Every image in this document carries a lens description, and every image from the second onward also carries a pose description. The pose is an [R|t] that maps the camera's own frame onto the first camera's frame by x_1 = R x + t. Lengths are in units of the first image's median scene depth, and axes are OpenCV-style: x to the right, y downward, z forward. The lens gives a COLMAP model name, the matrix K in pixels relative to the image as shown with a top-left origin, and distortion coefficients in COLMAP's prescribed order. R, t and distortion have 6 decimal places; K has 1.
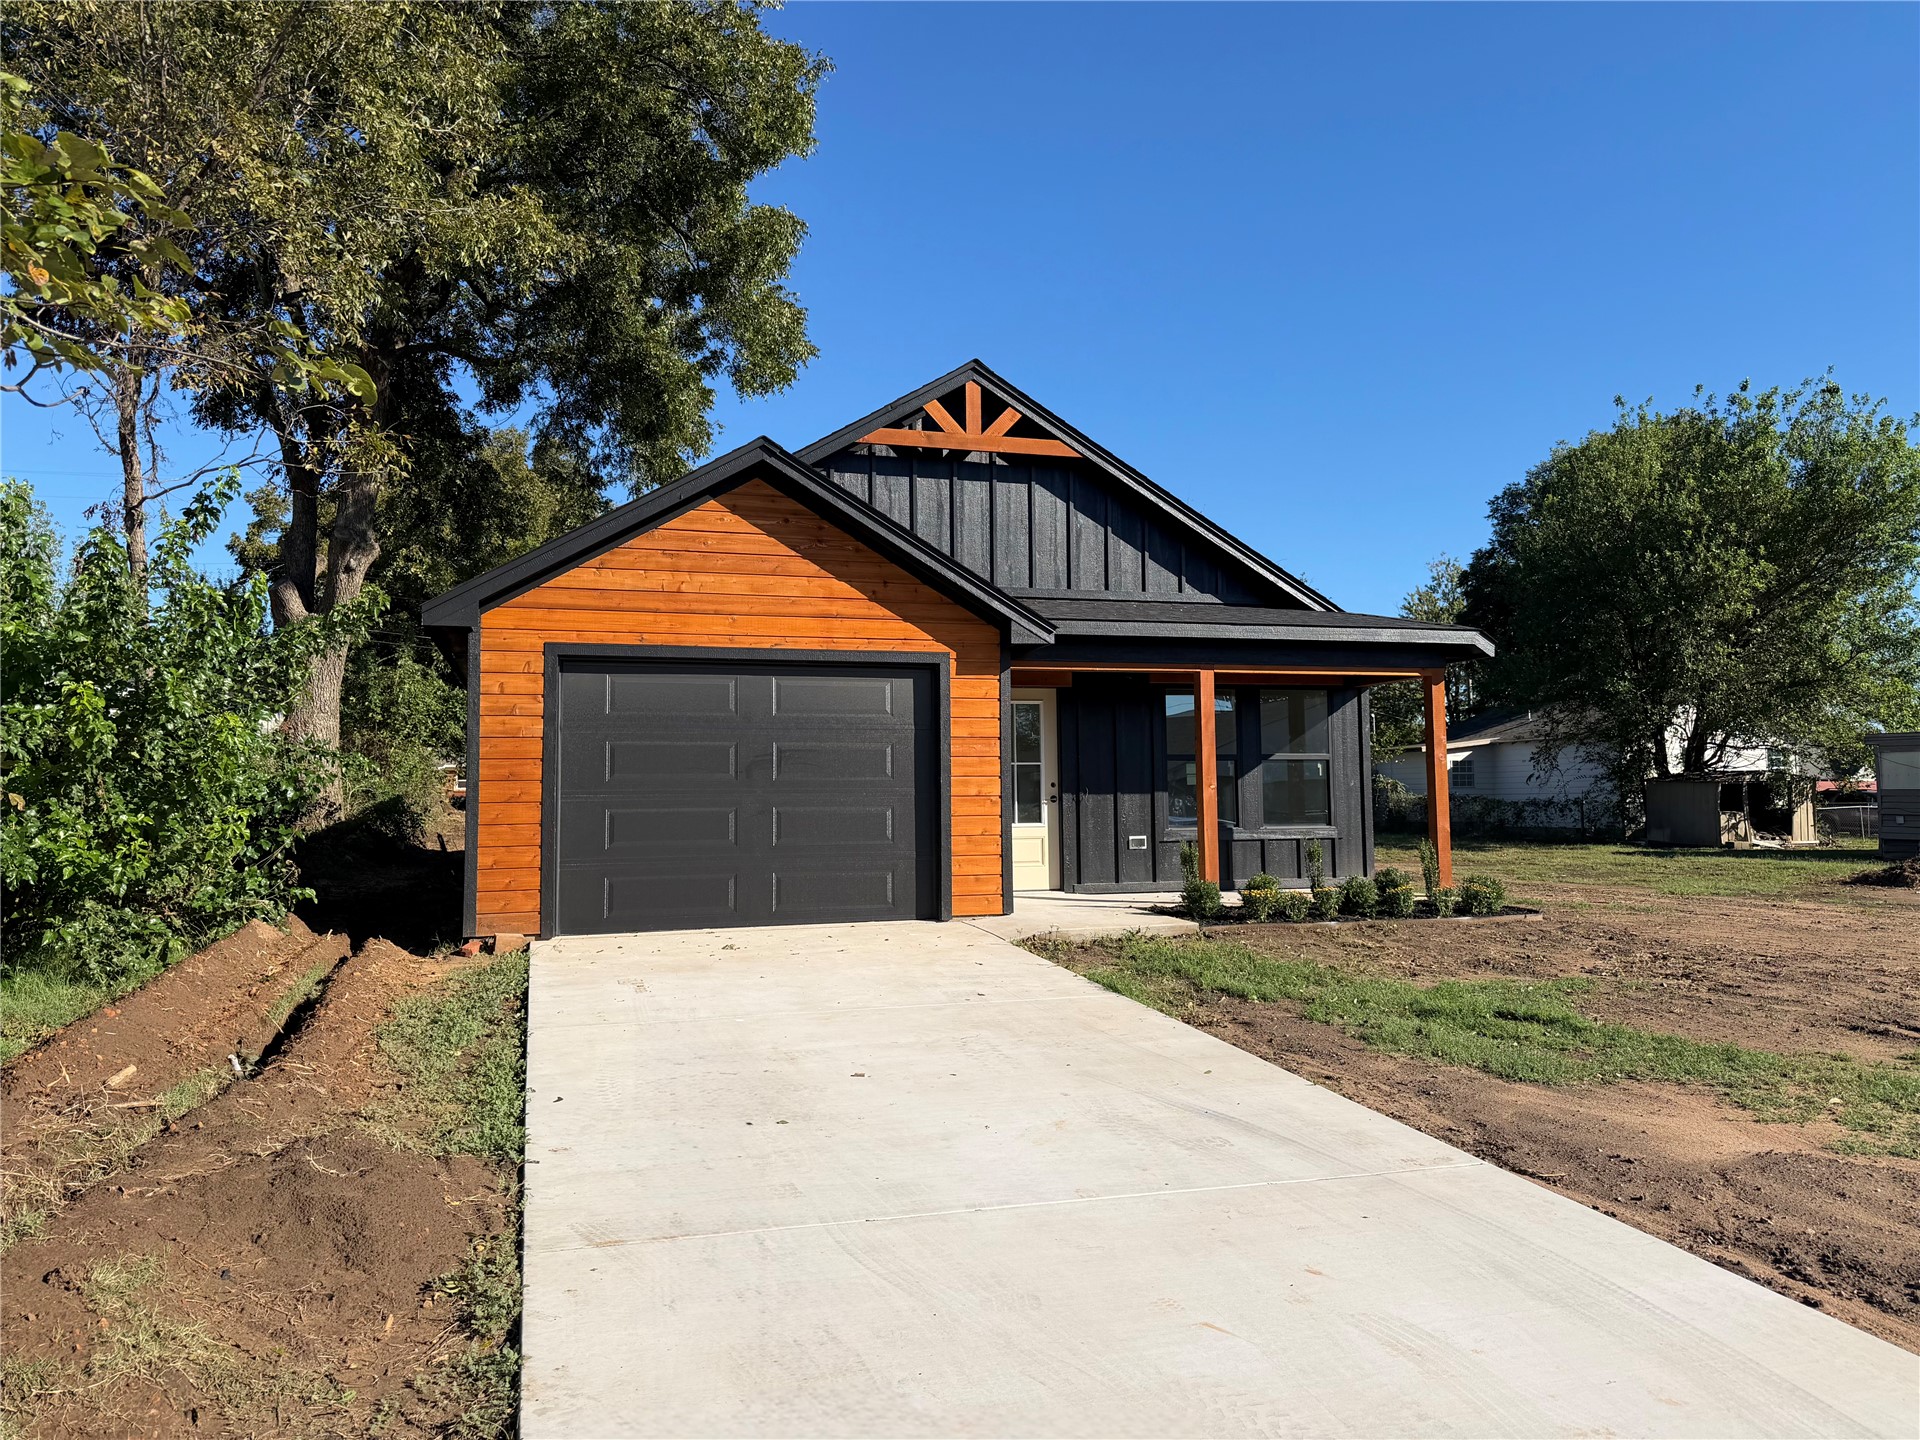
lens RADIAL K [[1303.4, 0, 960.0], [0, 1303.4, 720.0], [0, 0, 1]] dist [0.115111, -0.124812]
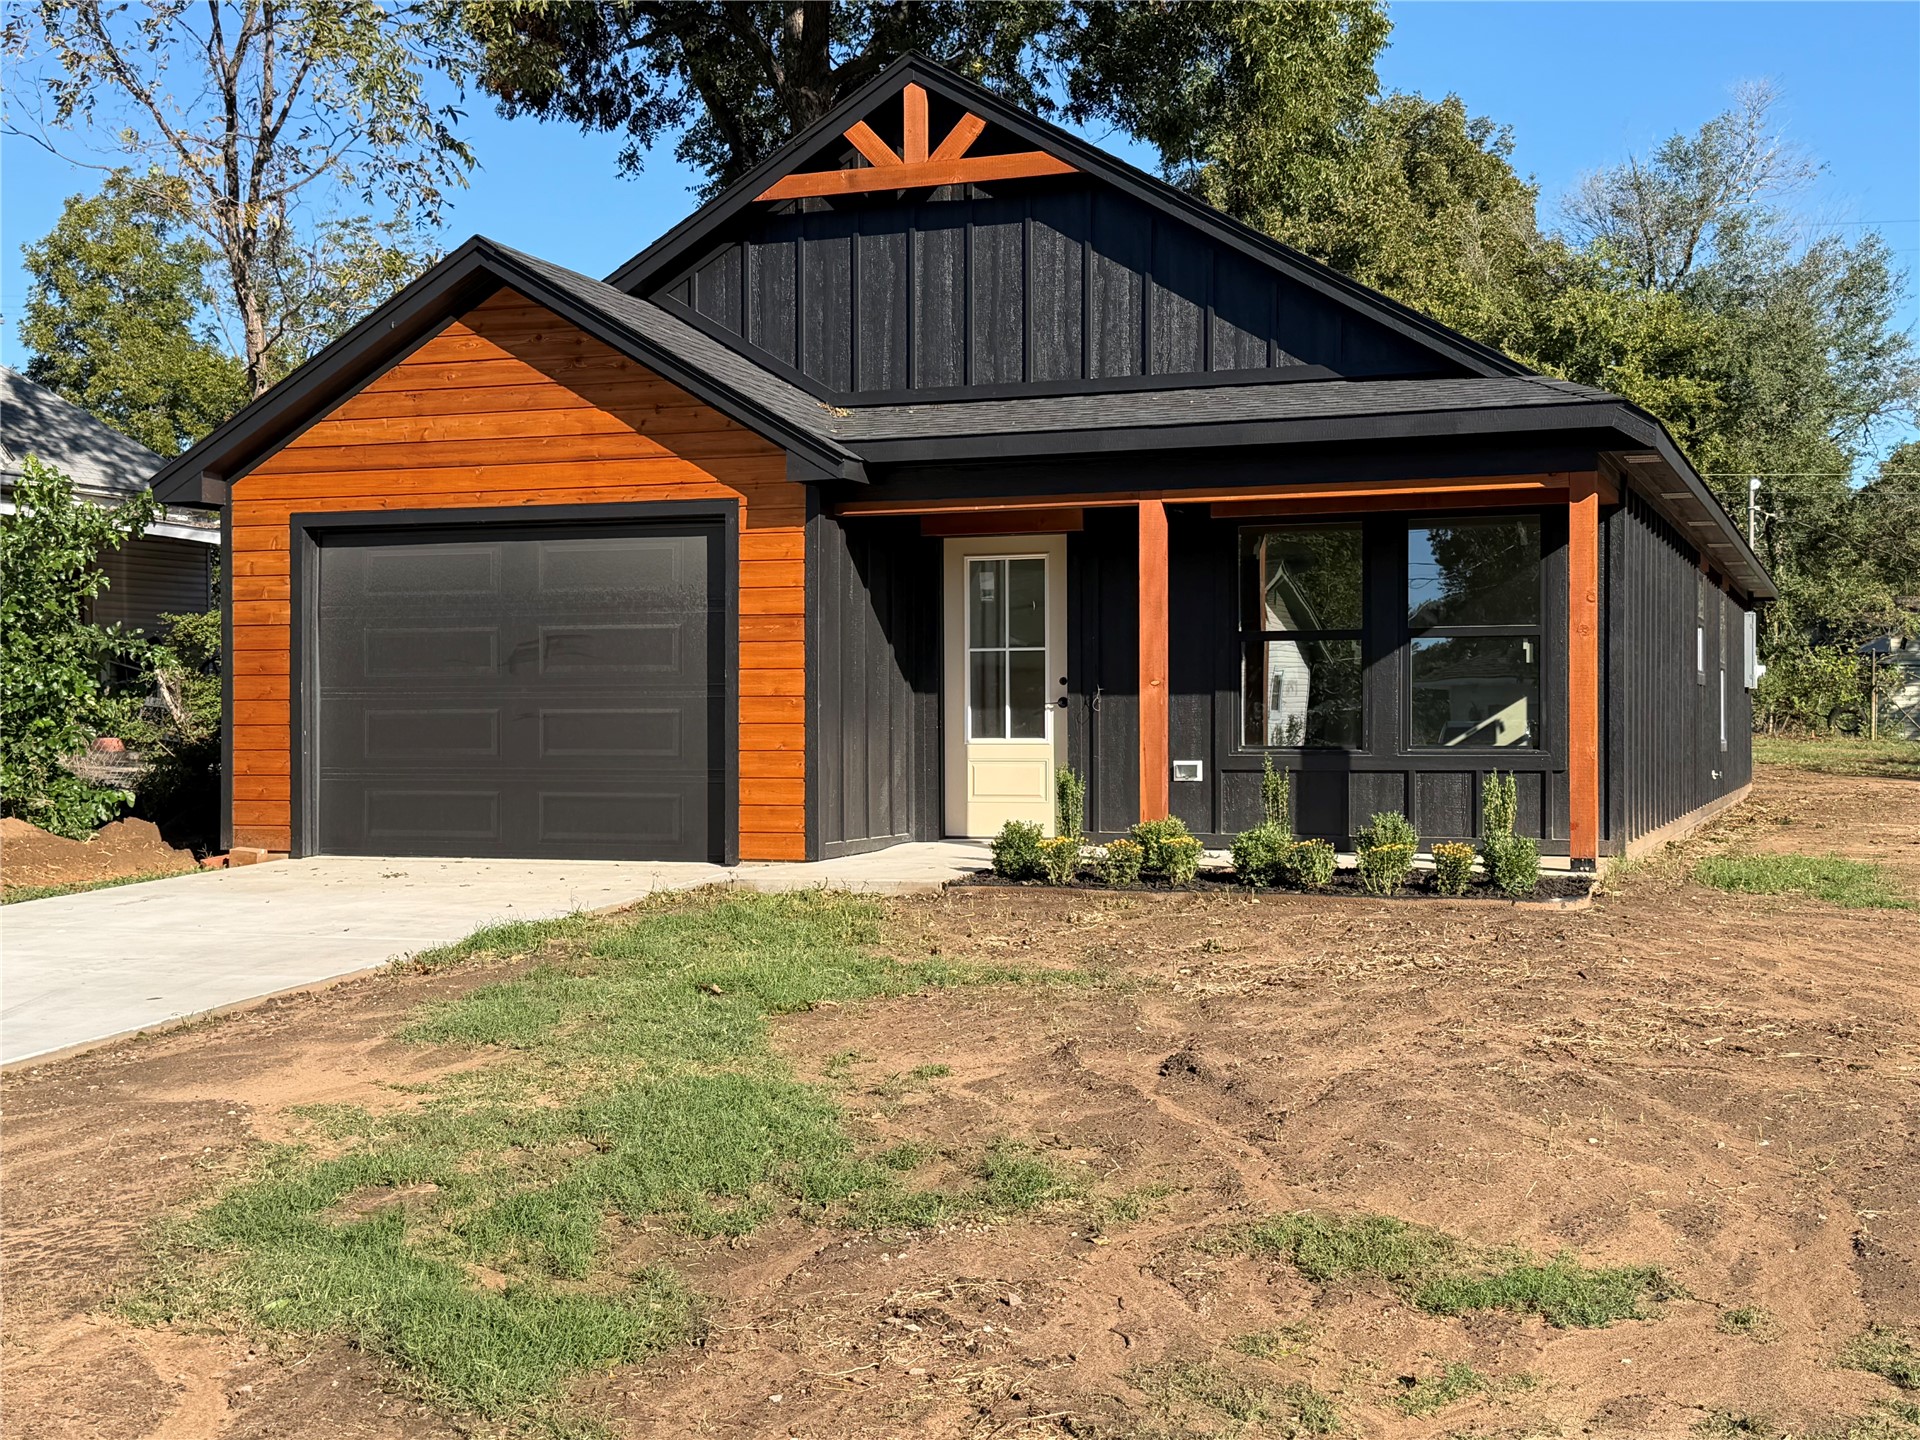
lens RADIAL K [[2340.6, 0, 960.0], [0, 2340.6, 720.0], [0, 0, 1]] dist [0.125444, 0.003057]
pose [[0.794728, 0.007659, -0.606917, 0.906329], [0.030482, 0.998155, 0.052511, 0.007009], [0.606199, -0.060232, 0.793029, 0.036657]]
